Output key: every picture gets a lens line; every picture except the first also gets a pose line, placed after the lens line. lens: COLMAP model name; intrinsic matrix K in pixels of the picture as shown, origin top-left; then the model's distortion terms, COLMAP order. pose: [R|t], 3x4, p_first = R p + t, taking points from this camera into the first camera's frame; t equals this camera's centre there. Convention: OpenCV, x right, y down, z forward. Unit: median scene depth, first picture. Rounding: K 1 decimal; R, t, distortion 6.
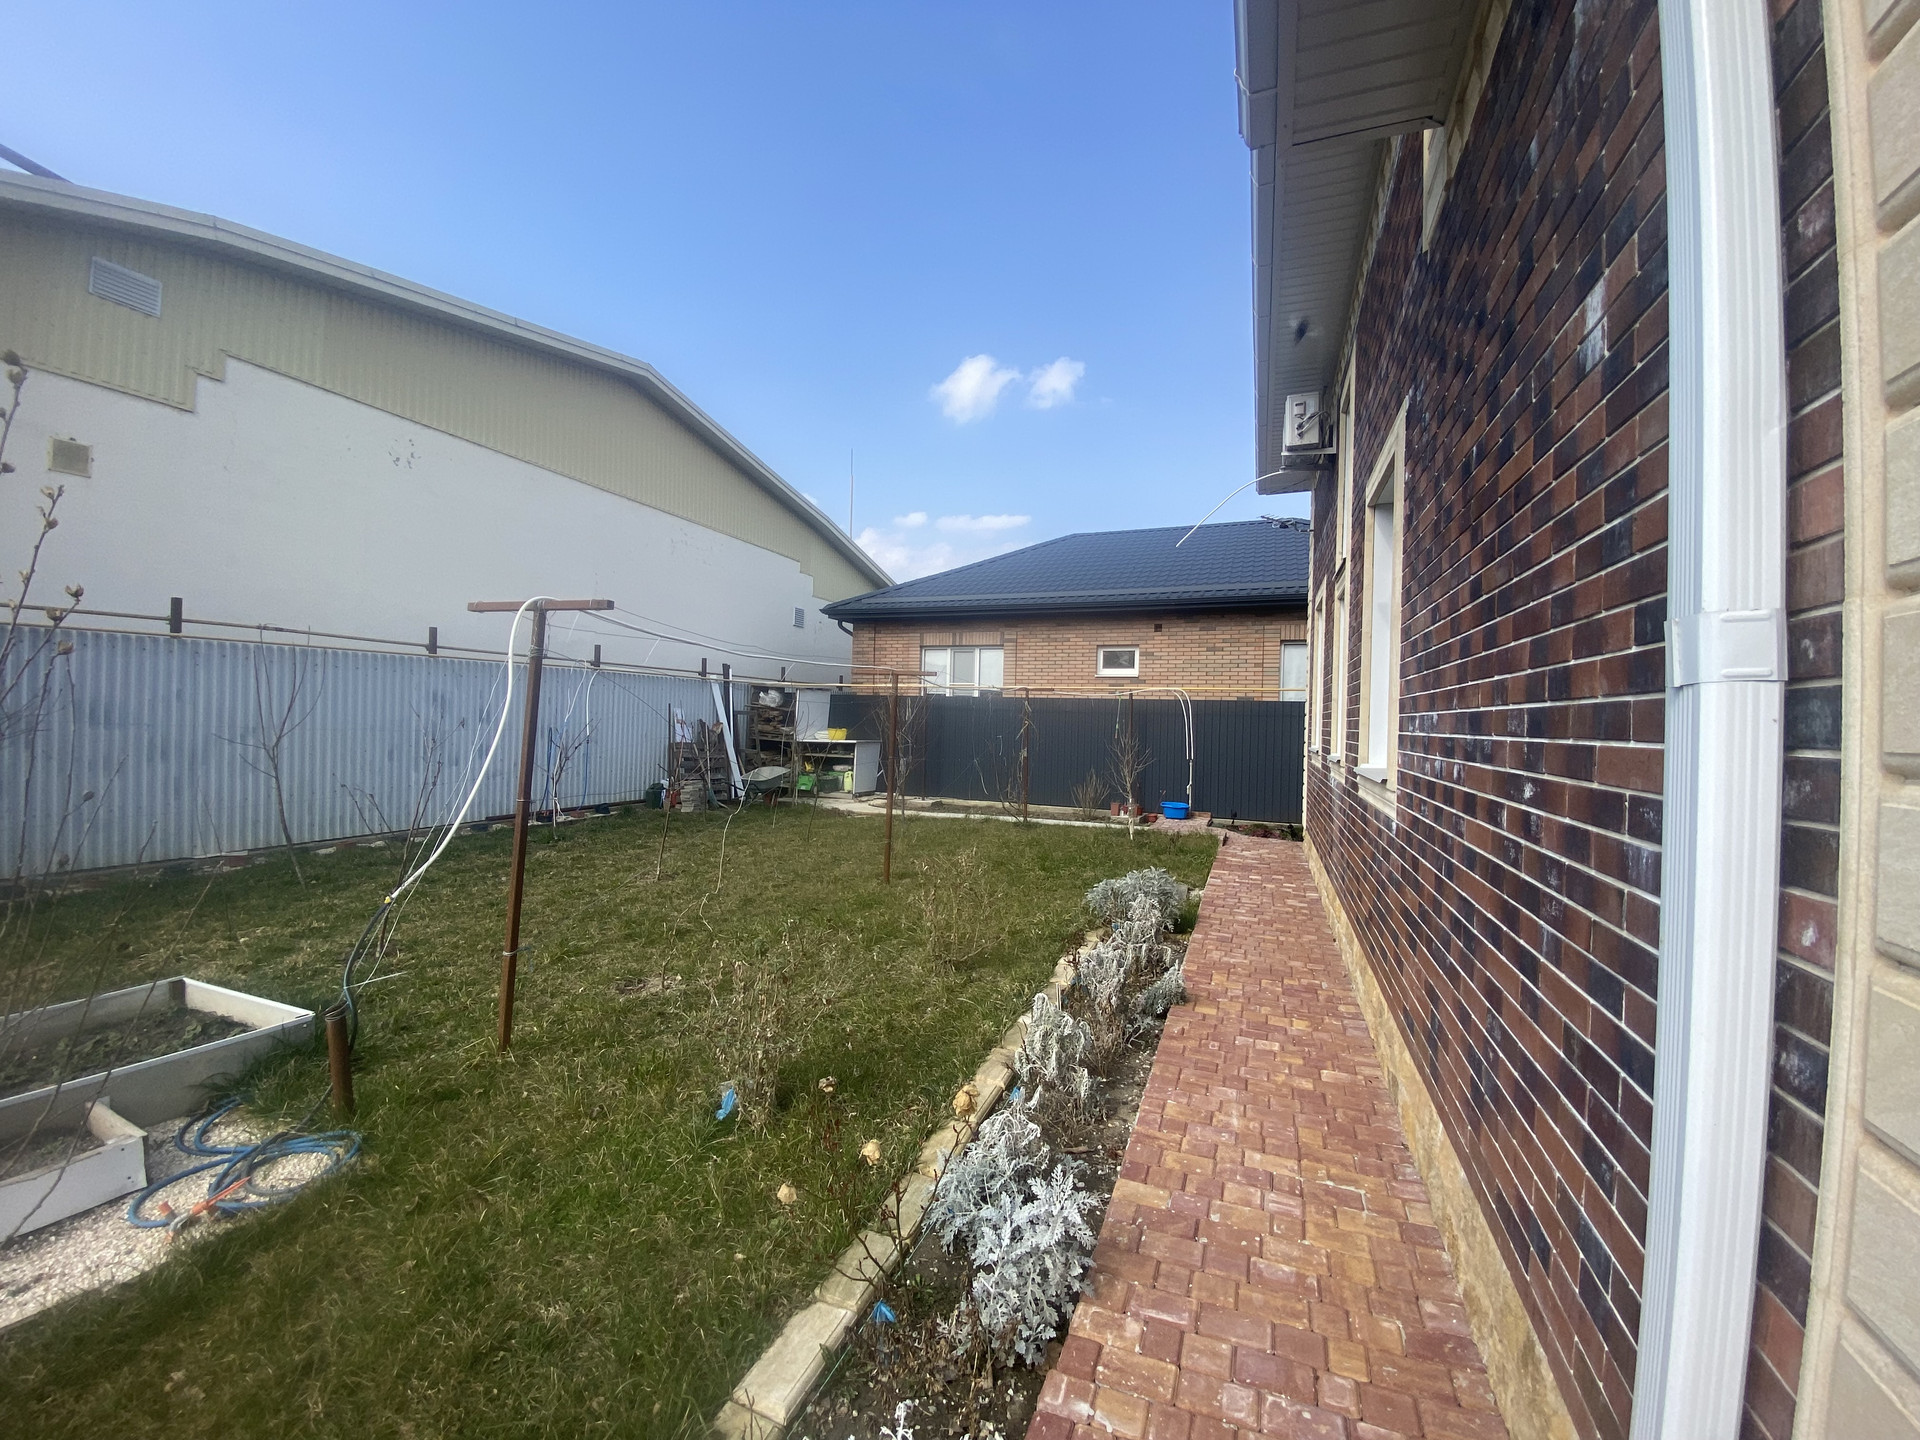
lens RADIAL K [[768.9, 0, 957.8], [0, 768.9, 716.7], [0, 0, 1]] dist [0.025806, -0.022597]
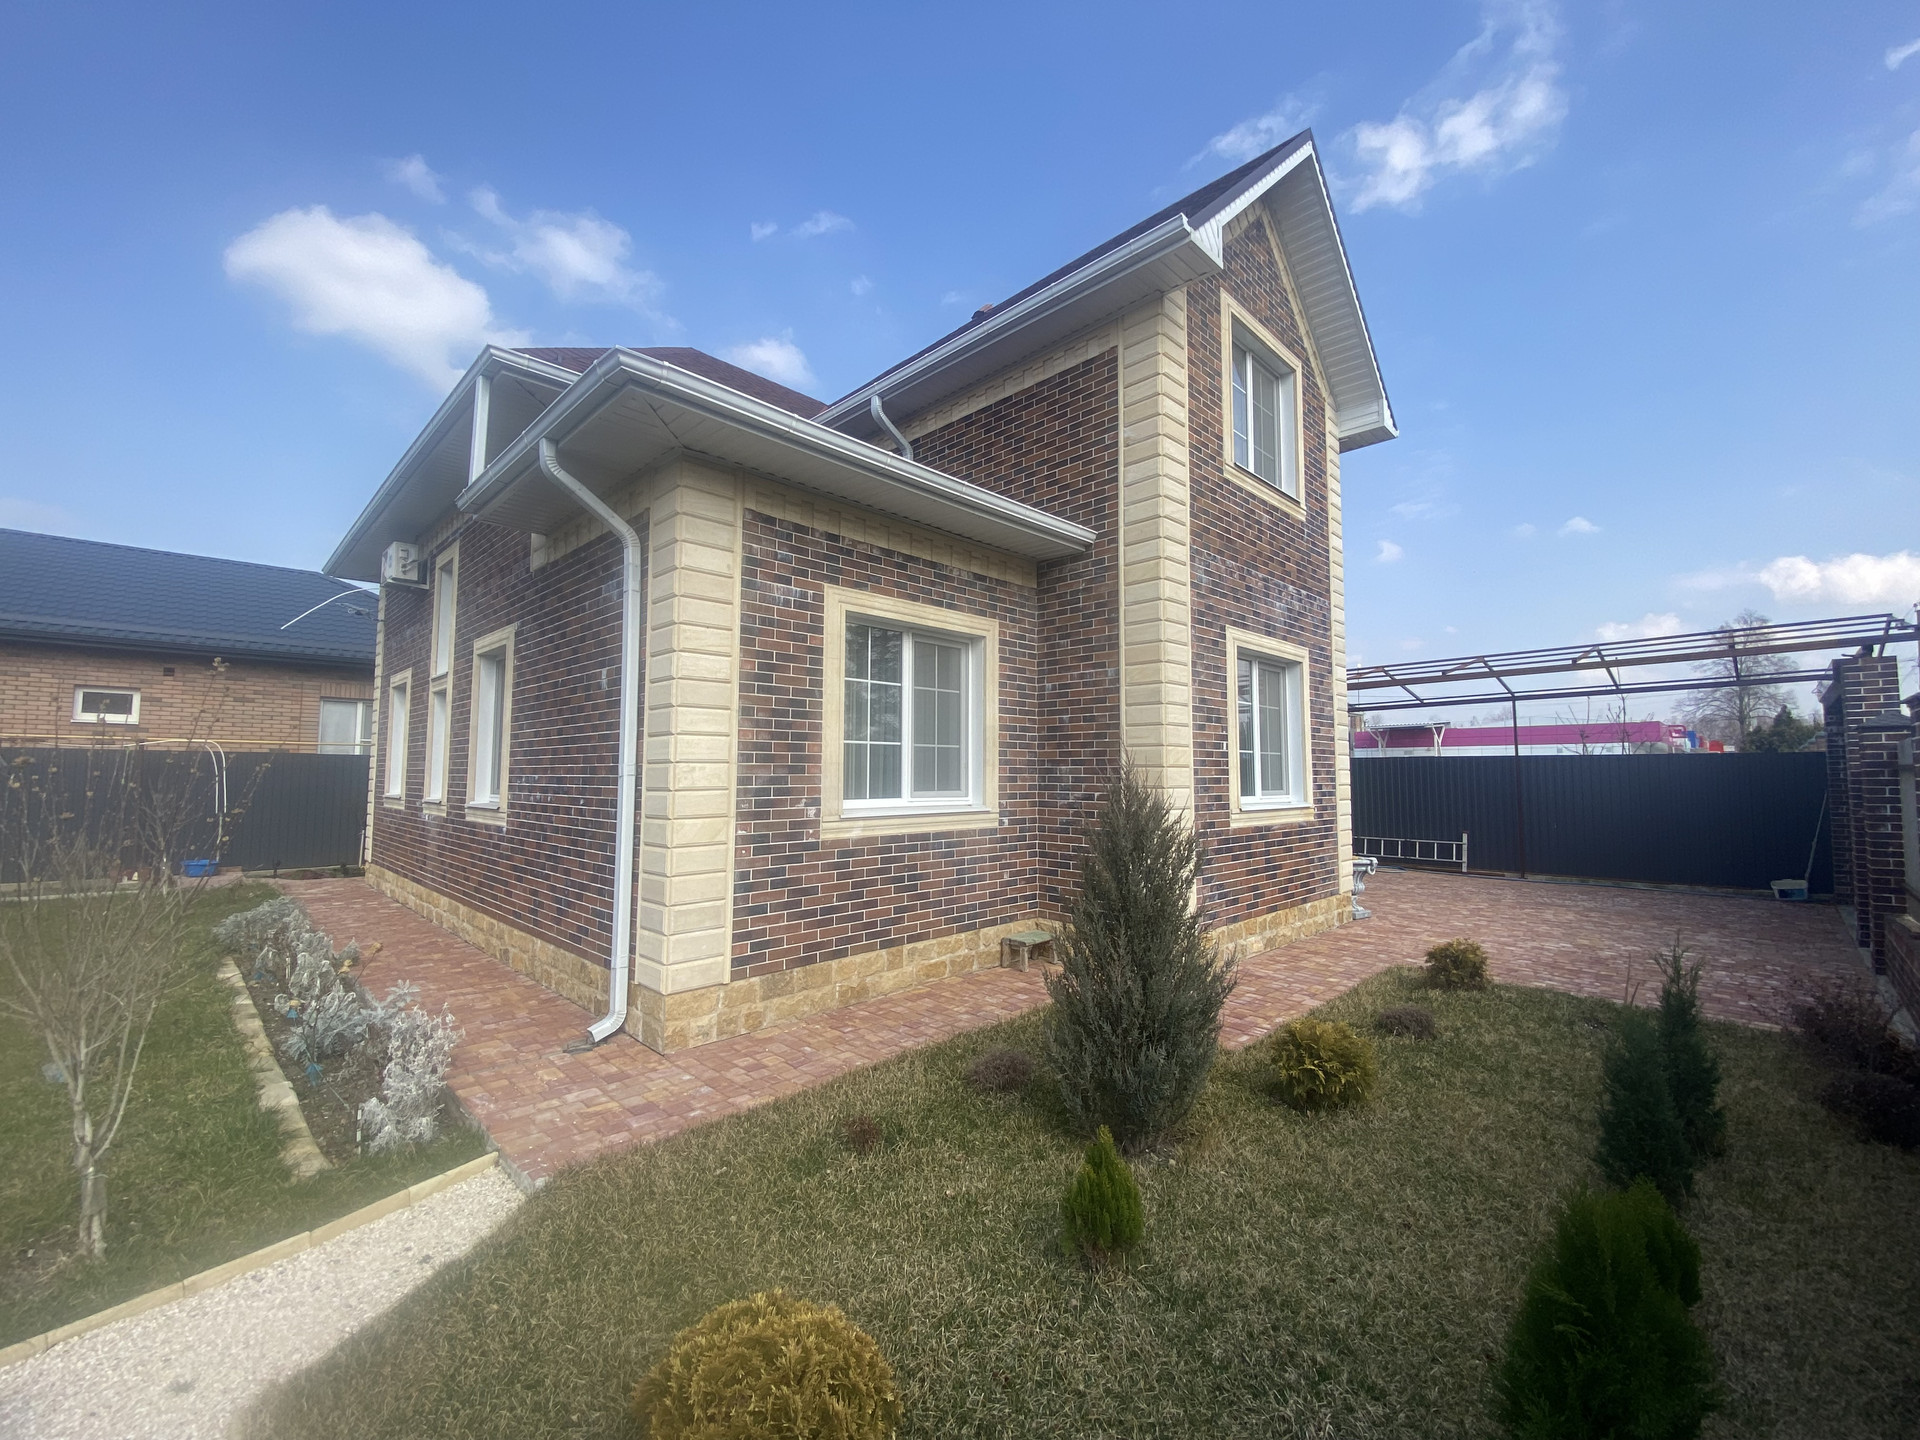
lens RADIAL K [[787.0, 0, 948.6], [0, 787.0, 719.5], [0, 0, 1]] dist [0.011409, -0.016288]
pose [[0.404251, 0.043192, 0.913628, -0.497234], [0.003147, 0.998813, -0.048611, -0.024705], [-0.914643, 0.022527, 0.403635, -0.519740]]
